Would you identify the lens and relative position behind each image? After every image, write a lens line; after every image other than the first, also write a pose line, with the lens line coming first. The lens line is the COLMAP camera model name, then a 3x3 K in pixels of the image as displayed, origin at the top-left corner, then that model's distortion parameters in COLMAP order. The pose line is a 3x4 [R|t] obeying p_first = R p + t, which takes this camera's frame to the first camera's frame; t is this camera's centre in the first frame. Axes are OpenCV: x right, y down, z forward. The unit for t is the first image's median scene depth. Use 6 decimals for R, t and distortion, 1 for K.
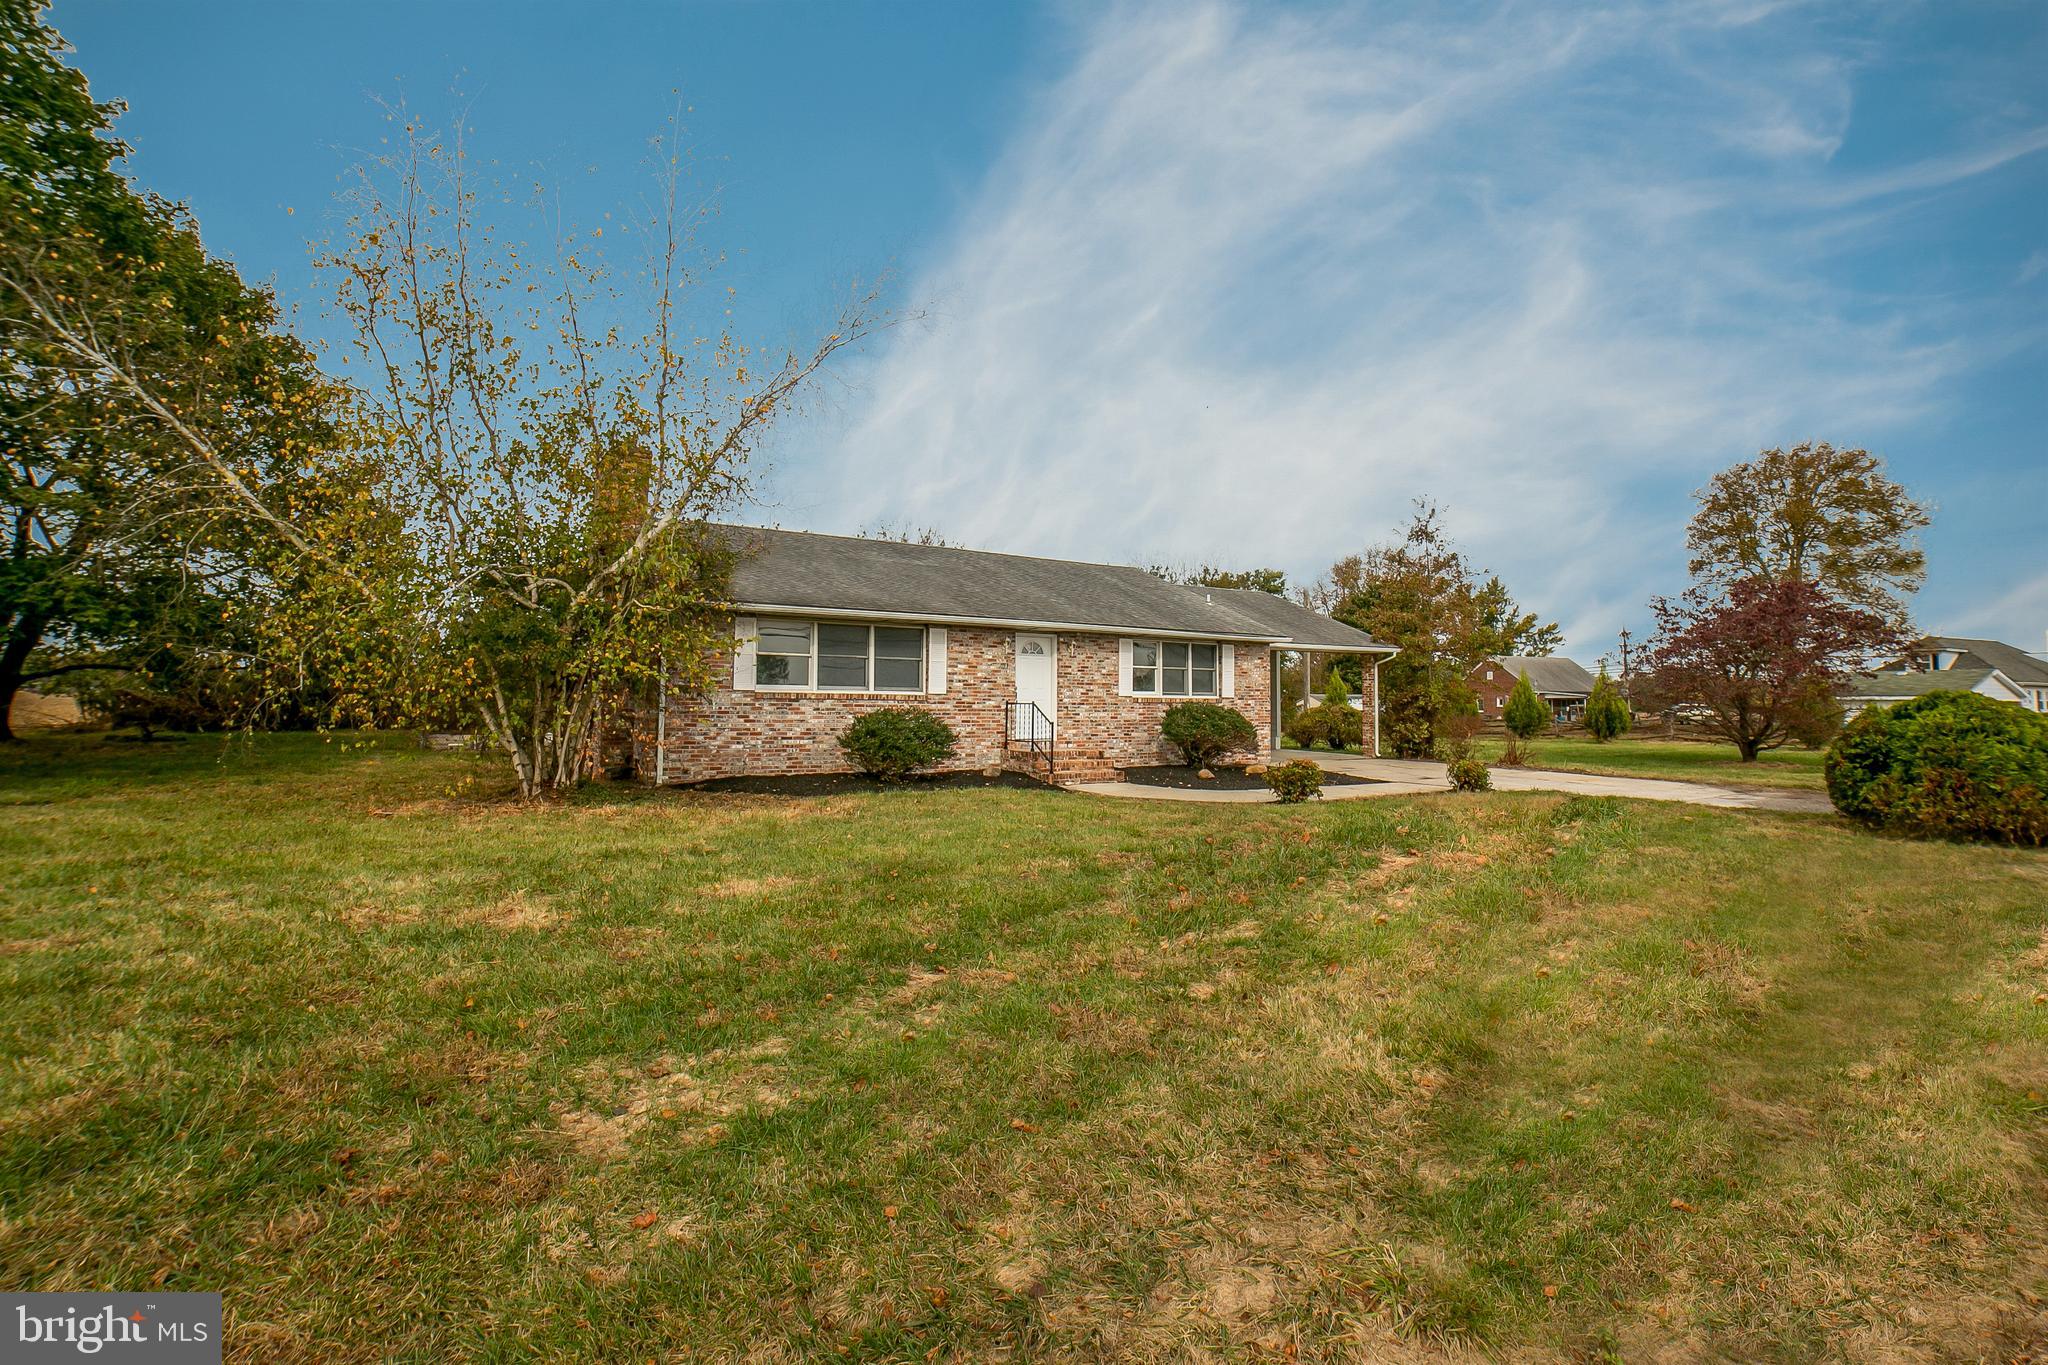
lens RADIAL K [[836.7, 0, 986.7], [0, 836.7, 654.4], [0, 0, 1]] dist [-0.087860, 0.039542]
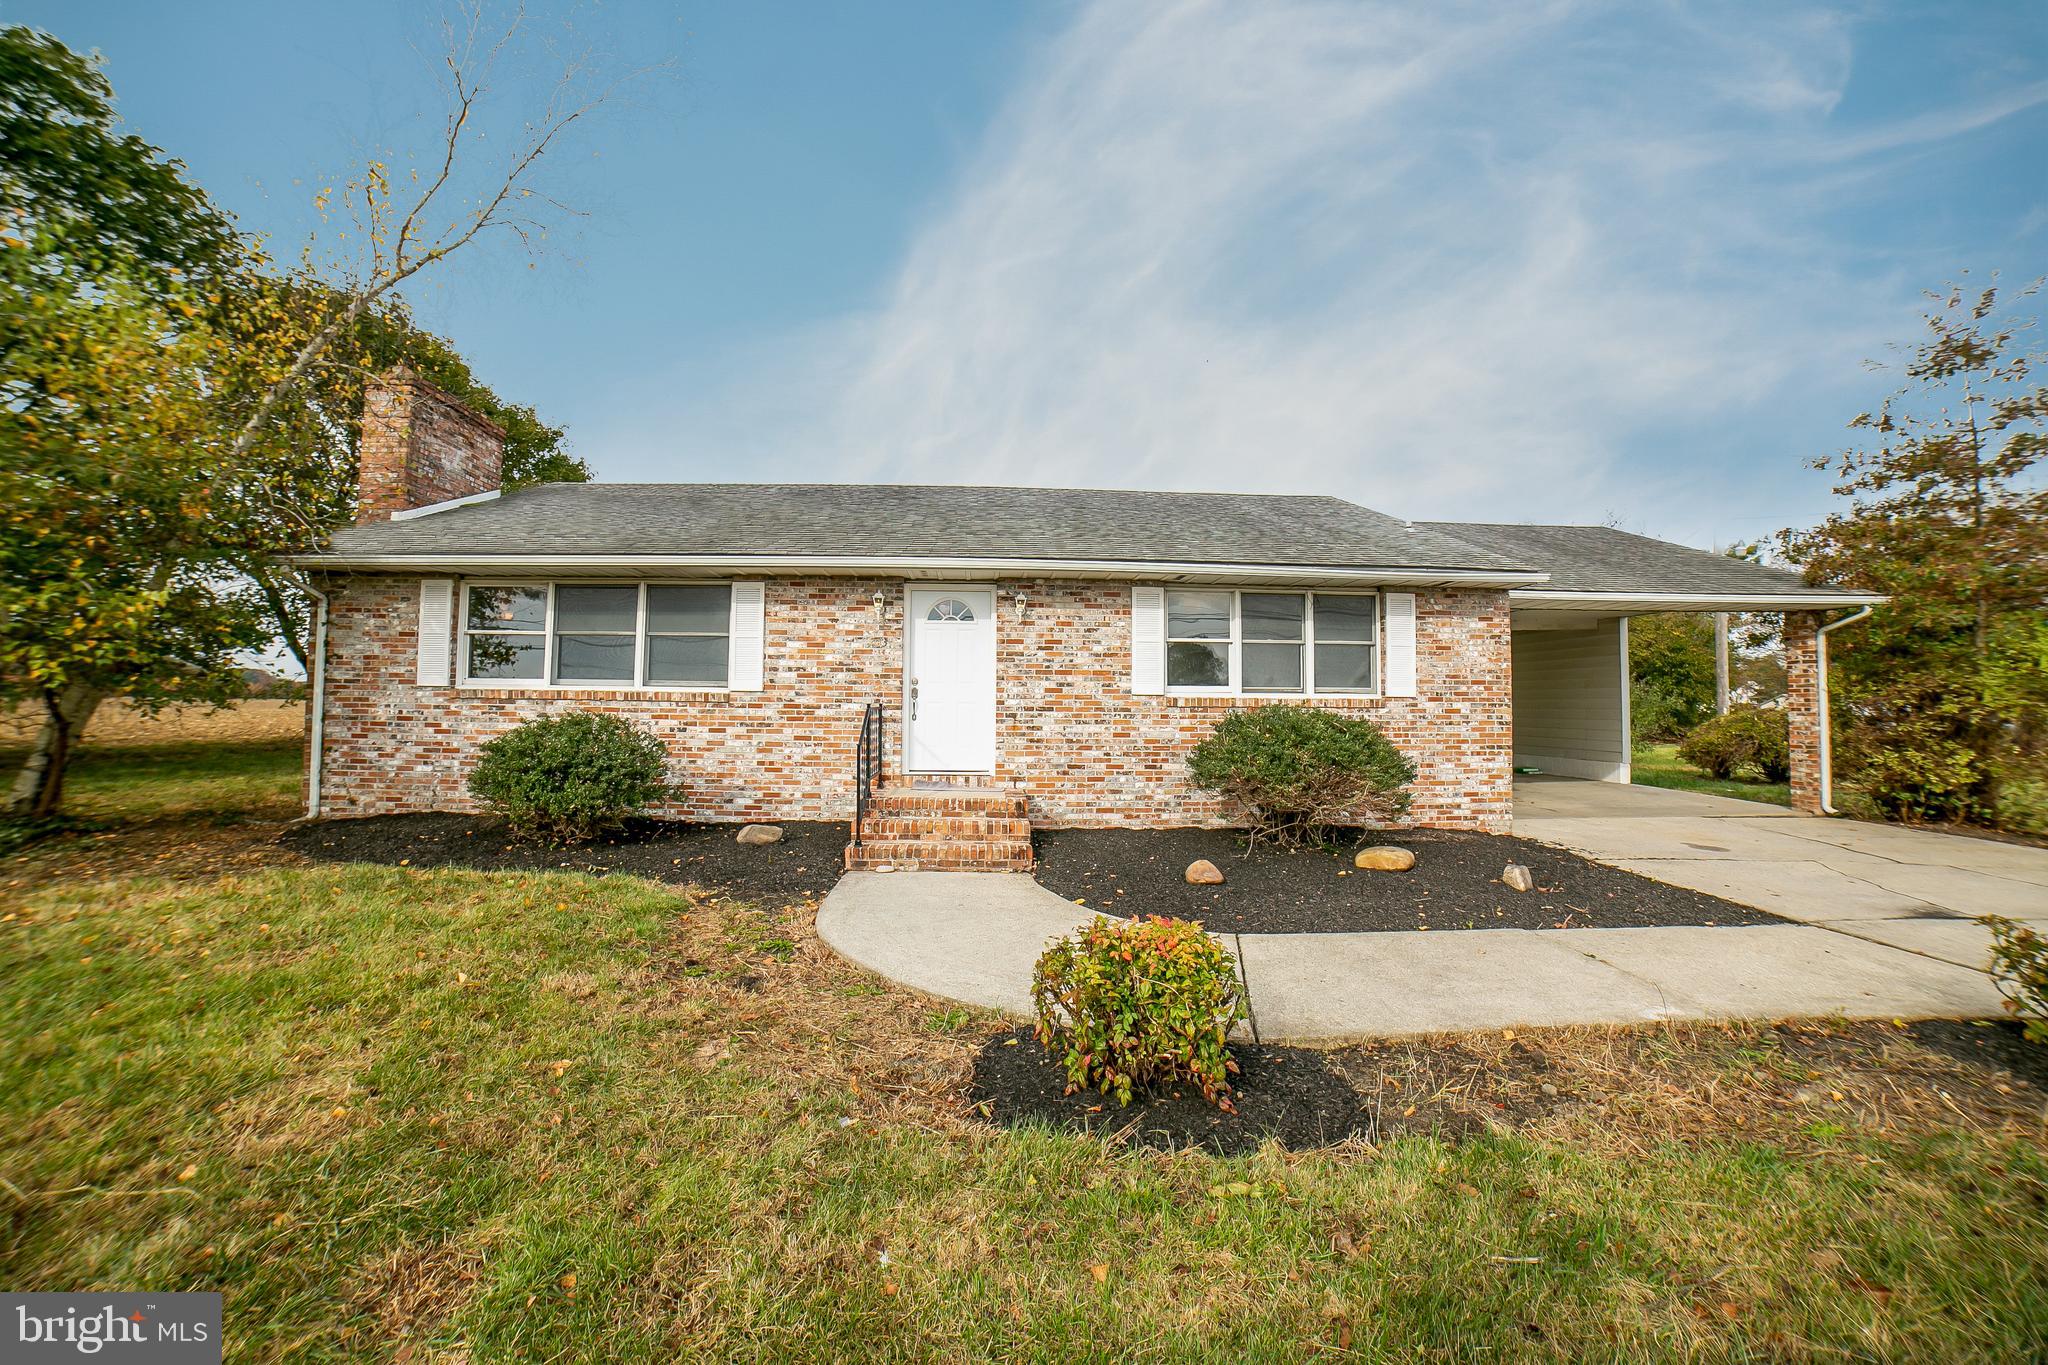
lens RADIAL K [[813.7, 0, 1016.5], [0, 813.7, 665.1], [0, 0, 1]] dist [-0.114126, 0.040321]
pose [[0.895131, -0.018270, -0.445429, 0.349502], [0.023650, 0.999699, 0.006522, 0.028074], [0.445176, -0.016373, 0.895294, 0.545321]]
